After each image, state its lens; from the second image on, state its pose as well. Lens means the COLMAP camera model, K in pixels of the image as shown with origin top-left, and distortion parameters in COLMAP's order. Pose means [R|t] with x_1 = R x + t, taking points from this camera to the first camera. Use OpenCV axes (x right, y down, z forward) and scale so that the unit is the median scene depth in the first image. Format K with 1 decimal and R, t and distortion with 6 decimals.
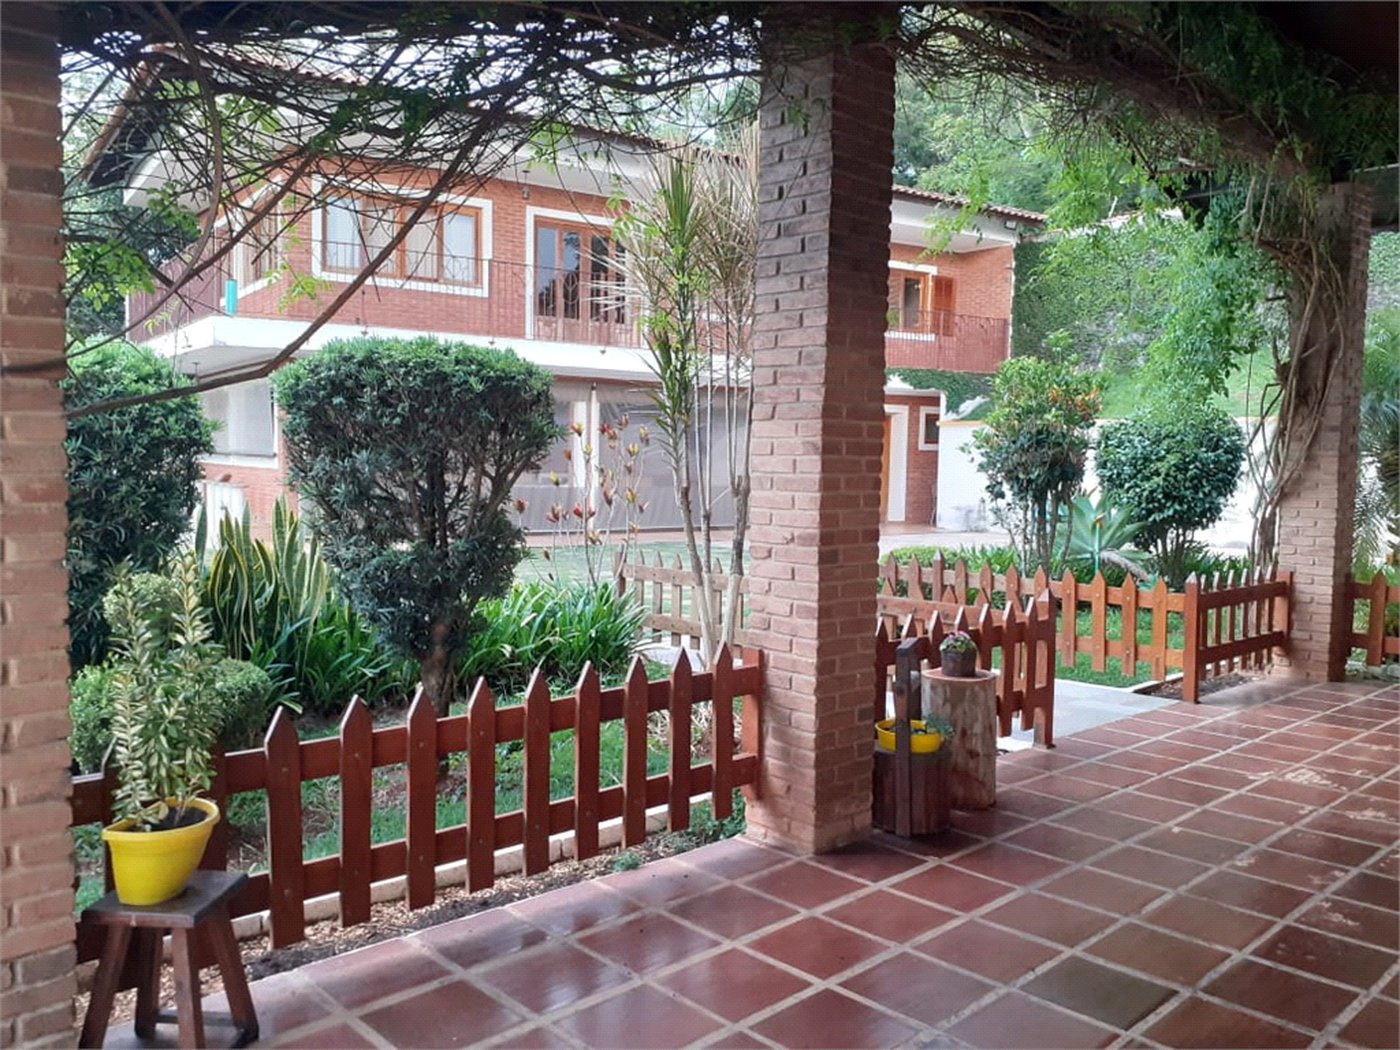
lens RADIAL K [[1137.1, 0, 700.0], [0, 1137.1, 532.2], [0, 0, 1]] dist [0.045959, -0.075720]
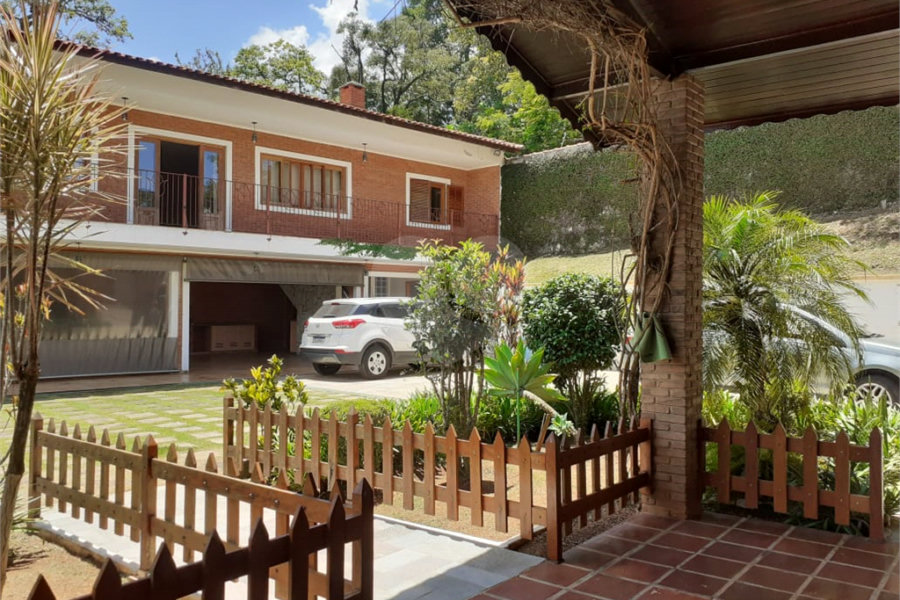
lens RADIAL K [[728.2, 0, 448.9], [0, 728.2, 301.5], [0, 0, 1]] dist [0.043112, -0.066814]
pose [[0.988577, -0.009495, 0.150420, 0.156777], [0.020481, 0.997219, -0.071656, -0.024989], [-0.149322, 0.073918, 0.986022, 0.230298]]
